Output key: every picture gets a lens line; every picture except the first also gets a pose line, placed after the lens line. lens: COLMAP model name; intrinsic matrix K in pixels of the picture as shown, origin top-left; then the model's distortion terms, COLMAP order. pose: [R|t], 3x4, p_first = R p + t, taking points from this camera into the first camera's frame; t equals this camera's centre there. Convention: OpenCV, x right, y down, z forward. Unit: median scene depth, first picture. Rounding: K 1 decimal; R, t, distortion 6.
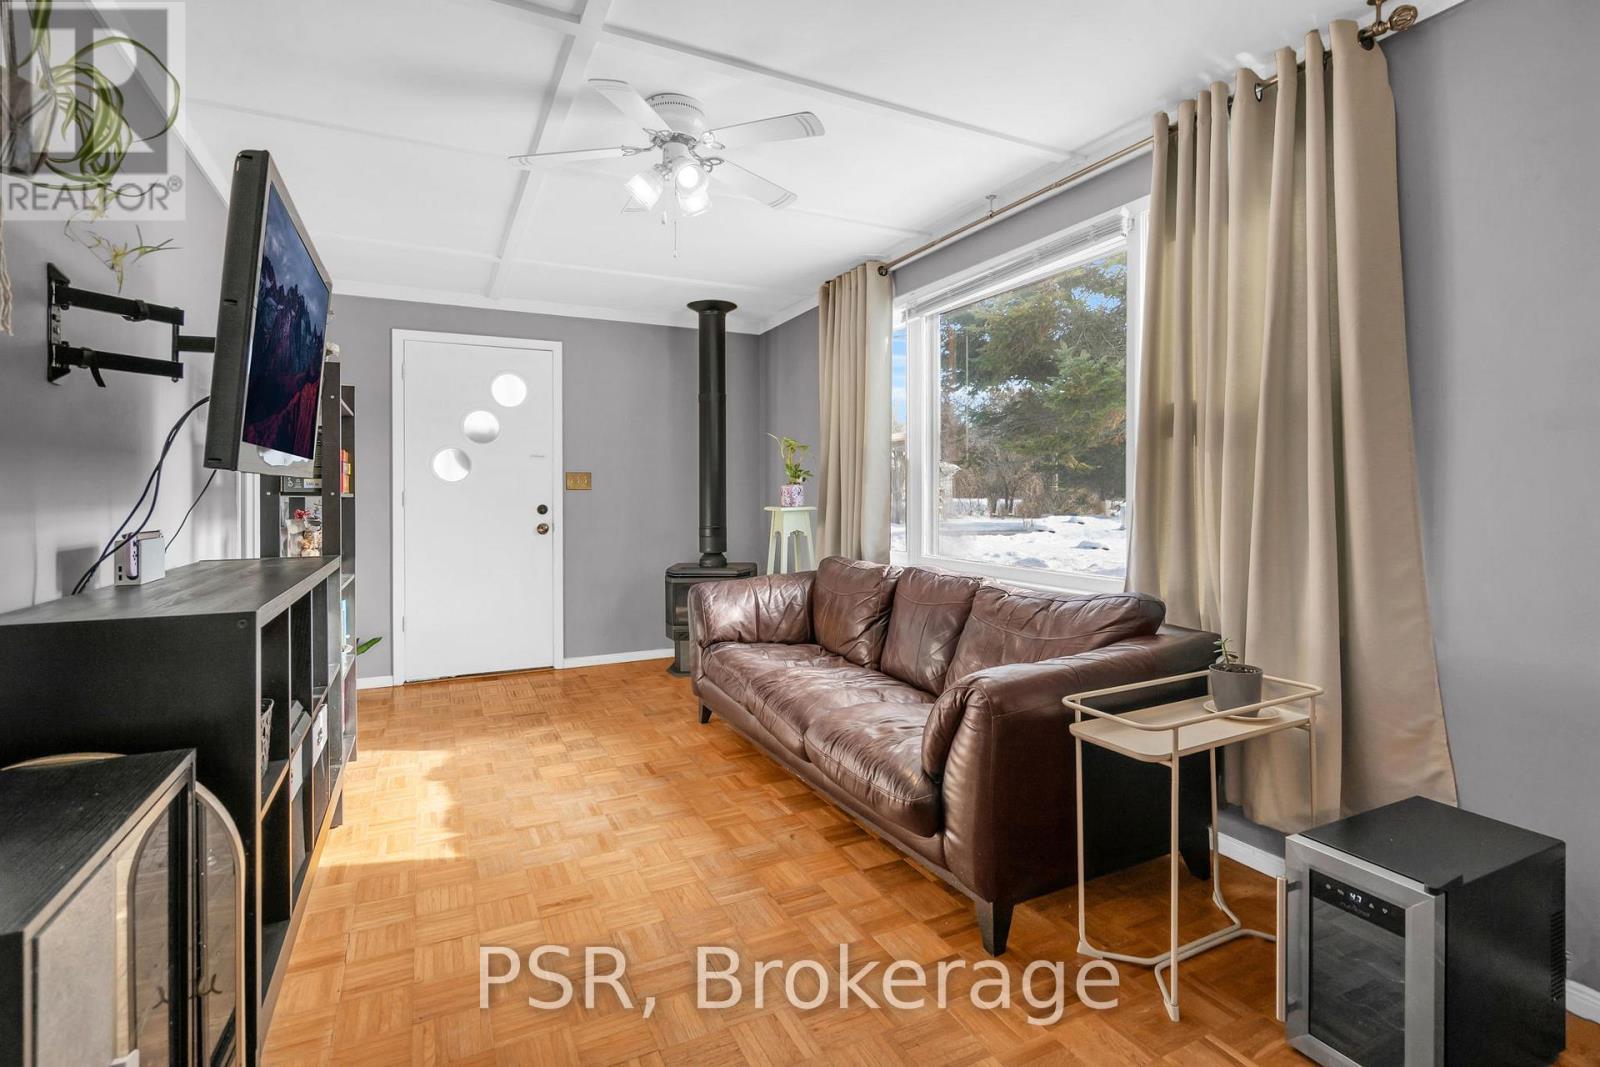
lens RADIAL K [[710.0, 0, 802.2], [0, 710.0, 498.2], [0, 0, 1]] dist [-0.001177, 0.000326]
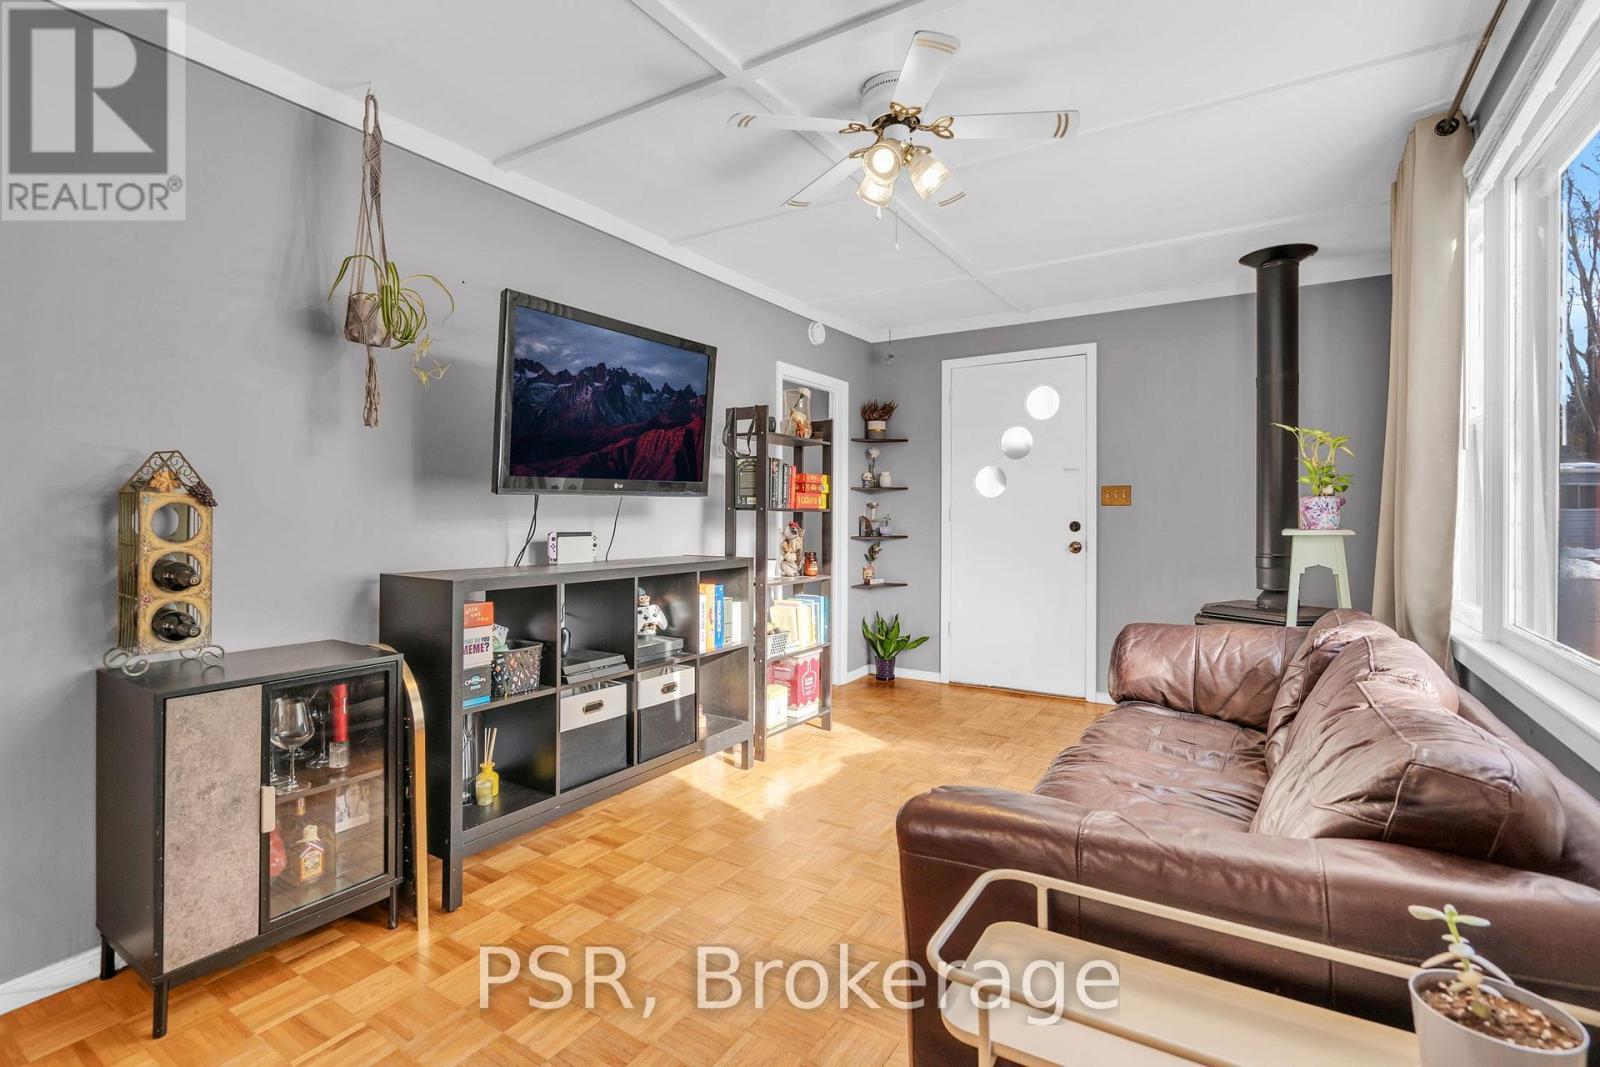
lens RADIAL K [[748.3, 0, 829.5], [0, 748.3, 513.9], [0, 0, 1]] dist [-0.003080, -0.000028]
pose [[0.548272, 0.006486, -0.836275, 0.373140], [-0.007988, 0.999965, 0.002519, -0.001174], [0.836262, 0.005299, 0.548305, 0.261370]]
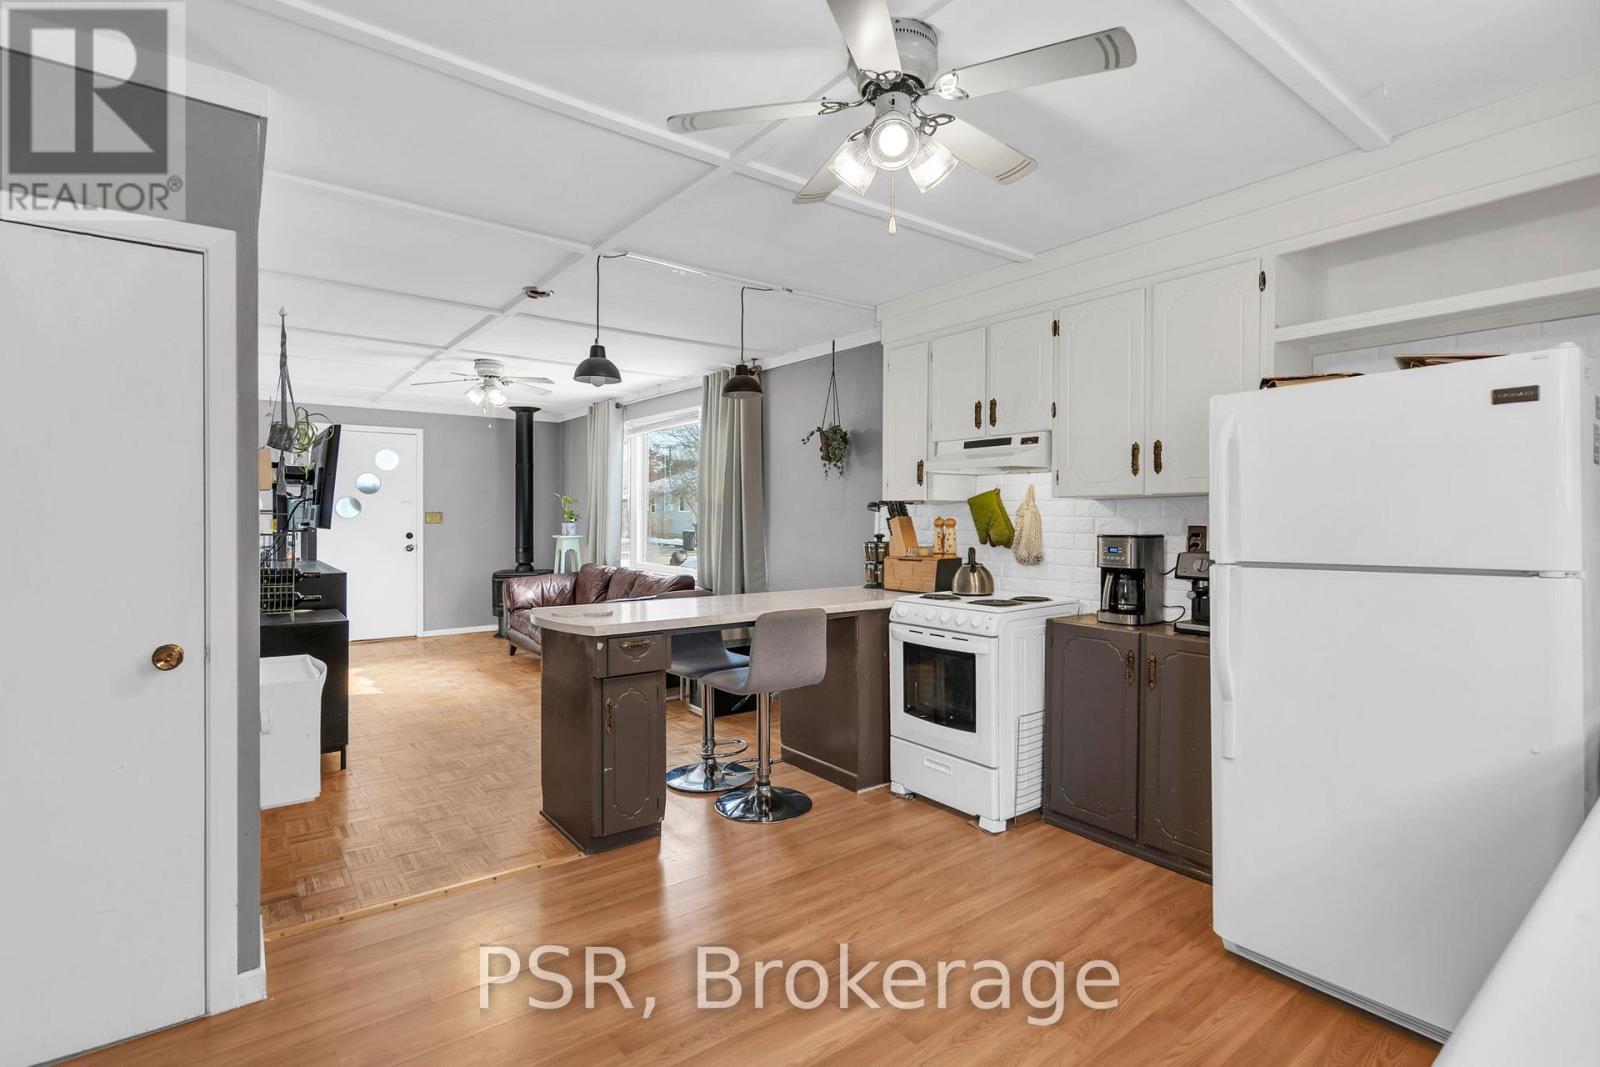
lens RADIAL K [[650.7, 0, 767.6], [0, 650.7, 523.1], [0, 0, 1]] dist [-0.000499, 0.000127]
pose [[0.982202, 0.005603, 0.187744, 0.190349], [-0.006943, 0.999955, 0.006480, -0.036390], [-0.187699, -0.007668, 0.982197, -0.755097]]
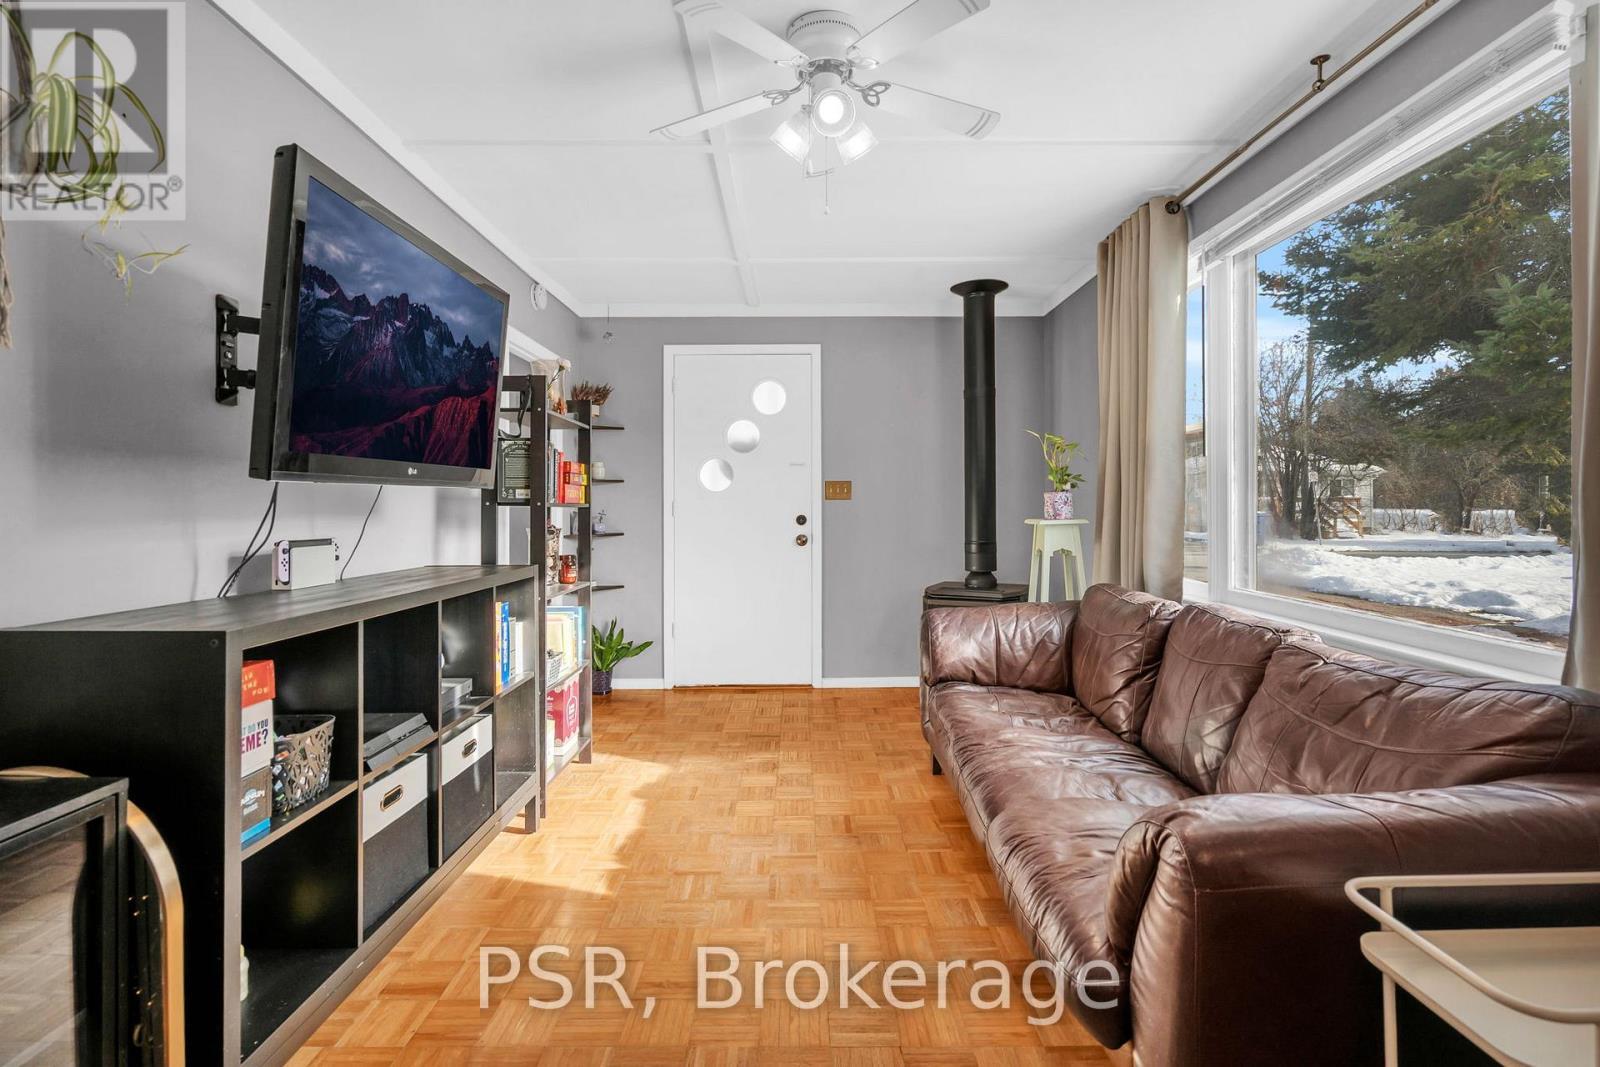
lens RADIAL K [[735.0, 0, 831.0], [0, 735.0, 503.1], [0, 0, 1]] dist [0.001956, 0.001071]
pose [[0.909272, -0.001171, -0.416201, 0.114548], [-0.001537, 0.999980, -0.006170, -0.001190], [0.416200, 0.006250, 0.909252, 0.150928]]
